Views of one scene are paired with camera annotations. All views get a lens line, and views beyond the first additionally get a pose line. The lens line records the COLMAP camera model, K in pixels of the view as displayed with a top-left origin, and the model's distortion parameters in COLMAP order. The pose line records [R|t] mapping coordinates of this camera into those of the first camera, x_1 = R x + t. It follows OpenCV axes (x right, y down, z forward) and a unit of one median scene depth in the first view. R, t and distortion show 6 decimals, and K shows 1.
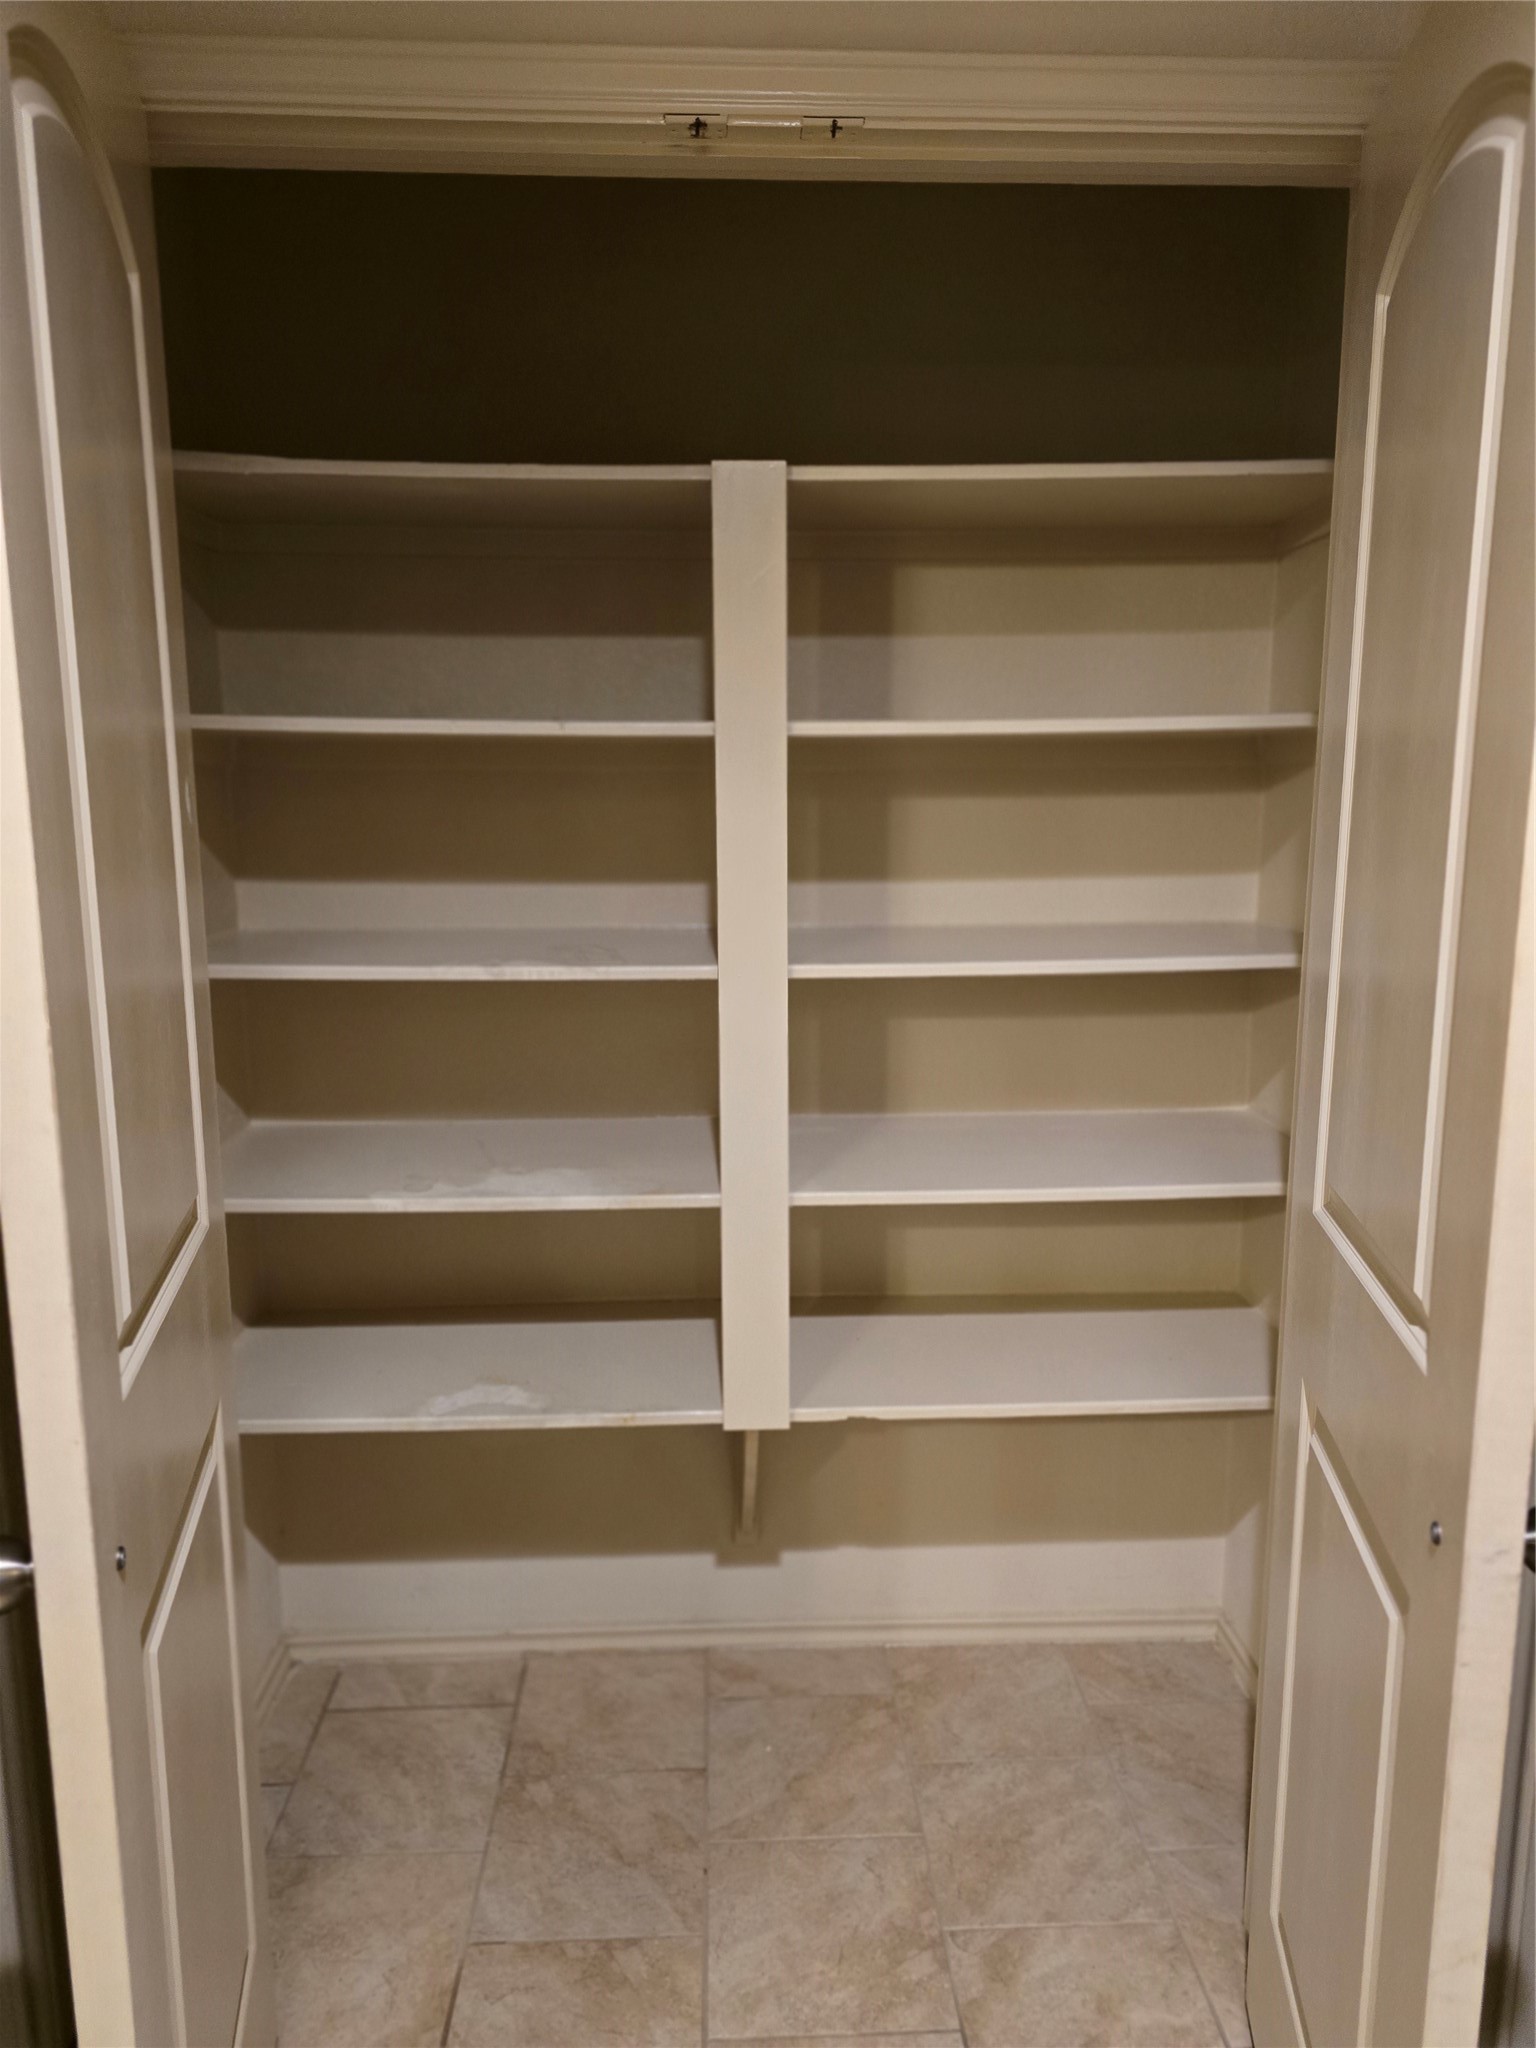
lens RADIAL K [[1379.6, 0, 769.3], [0, 1379.6, 1023.6], [0, 0, 1]] dist [0.002718, -0.000299]
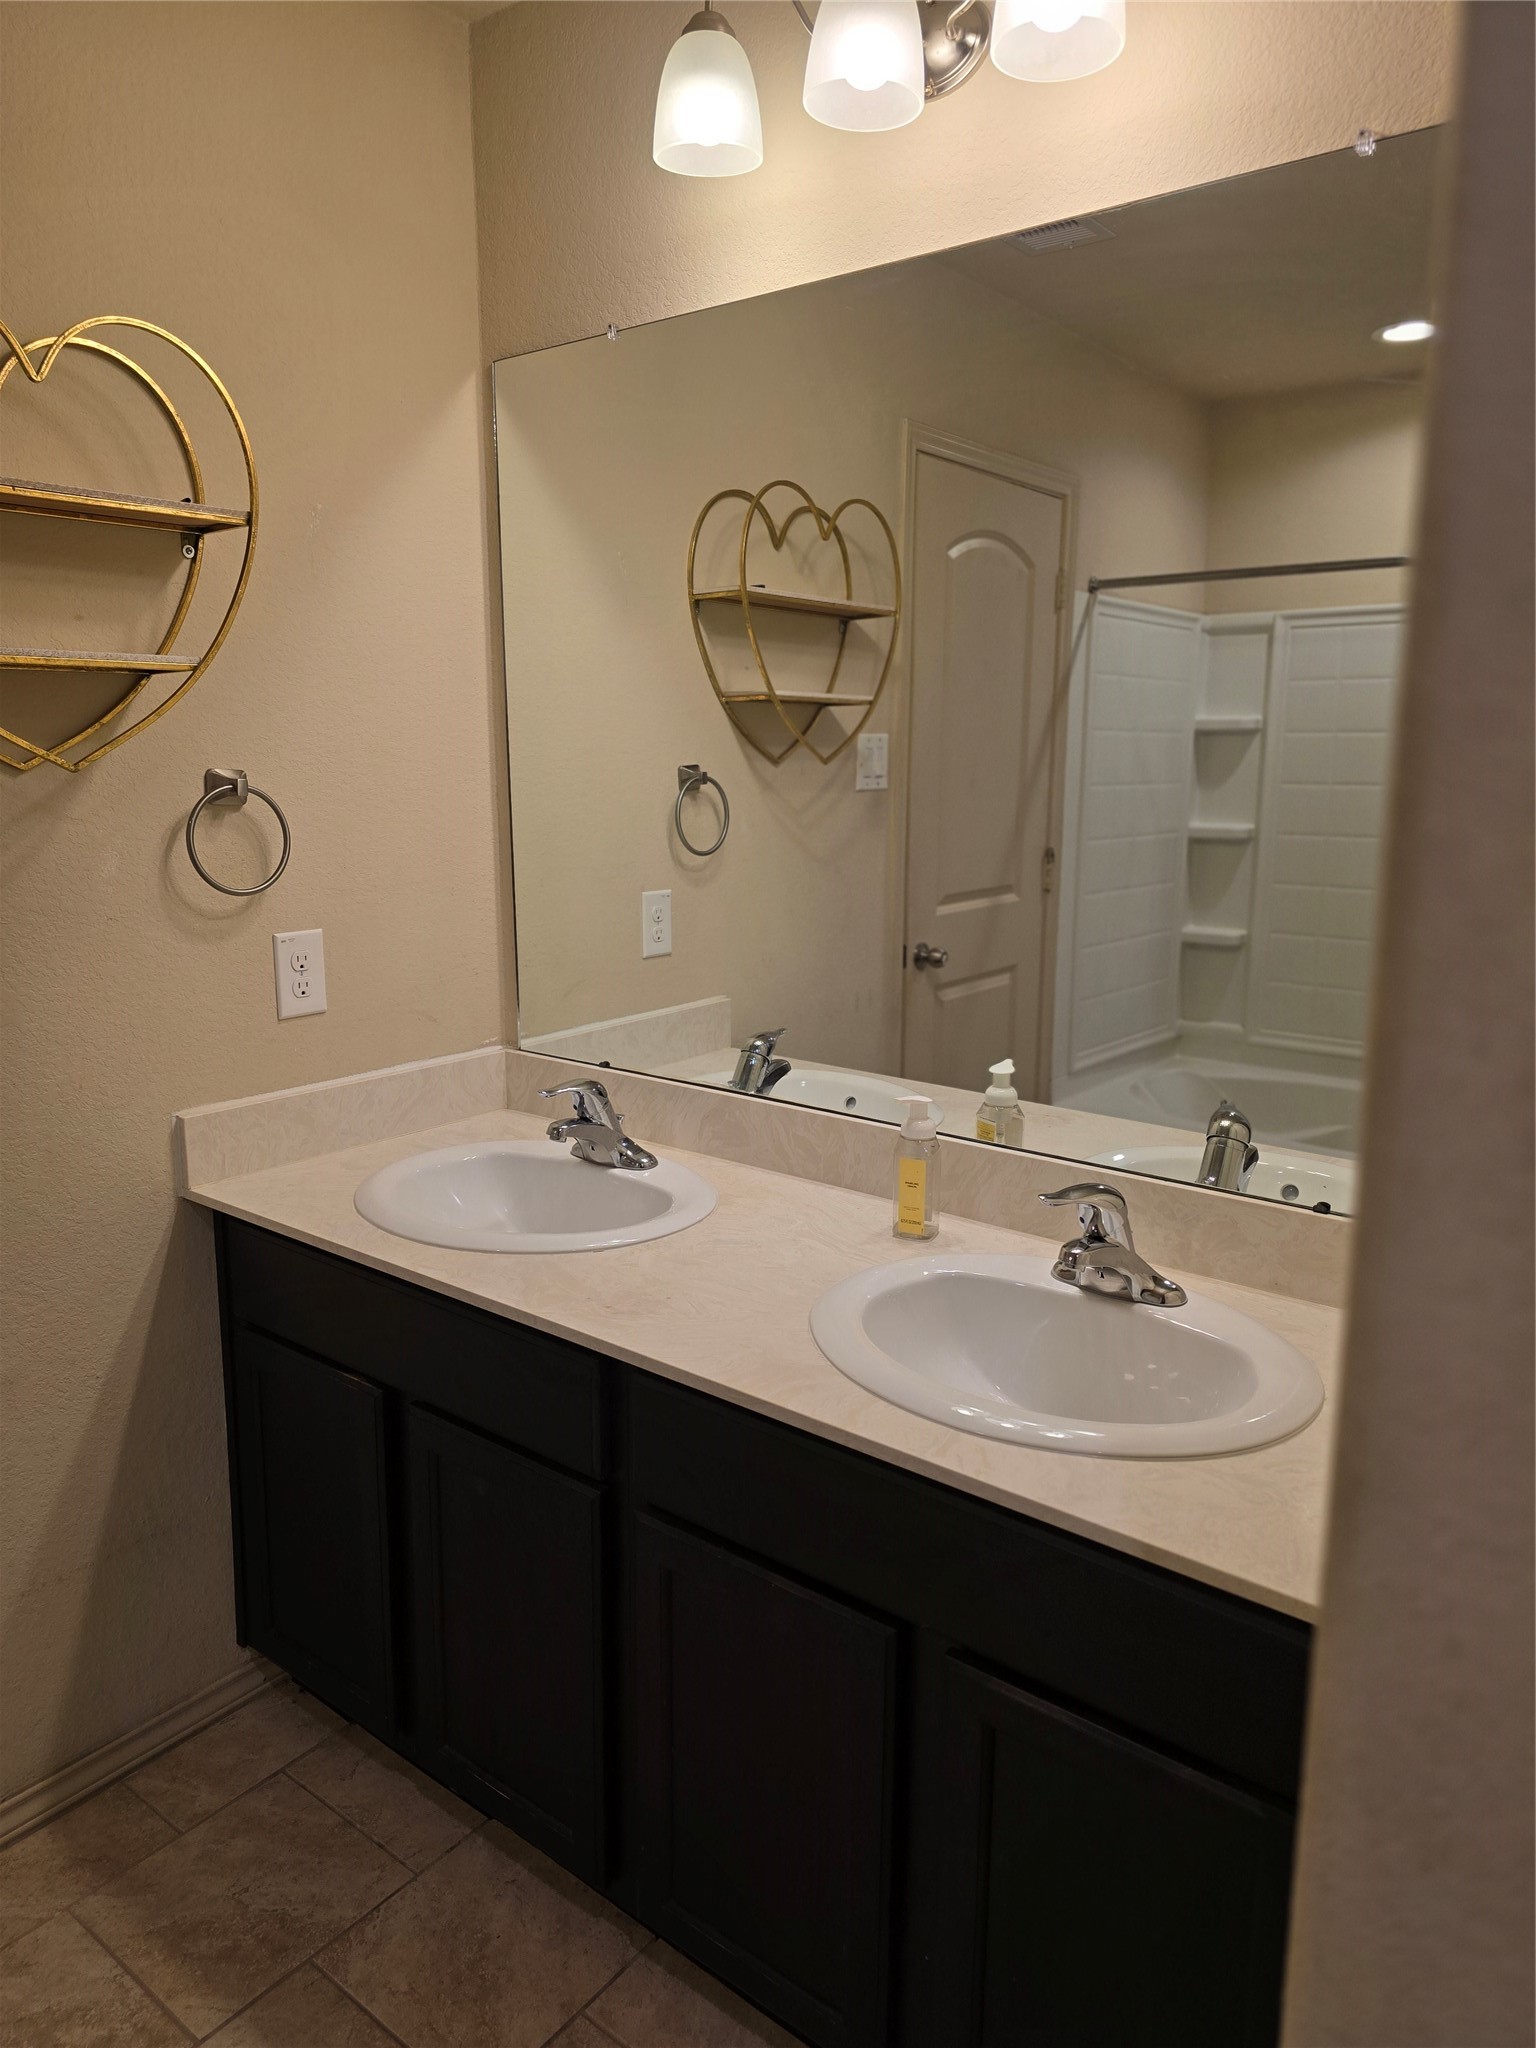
lens RADIAL K [[1379.6, 0, 768.8], [0, 1379.6, 1022.0], [0, 0, 1]] dist [0.002718, -0.000299]
pose [[0.641758, -0.146894, 0.752707, -0.270984], [0.121626, 0.988558, 0.089223, -0.046082], [-0.757201, 0.034289, 0.652281, 0.272278]]
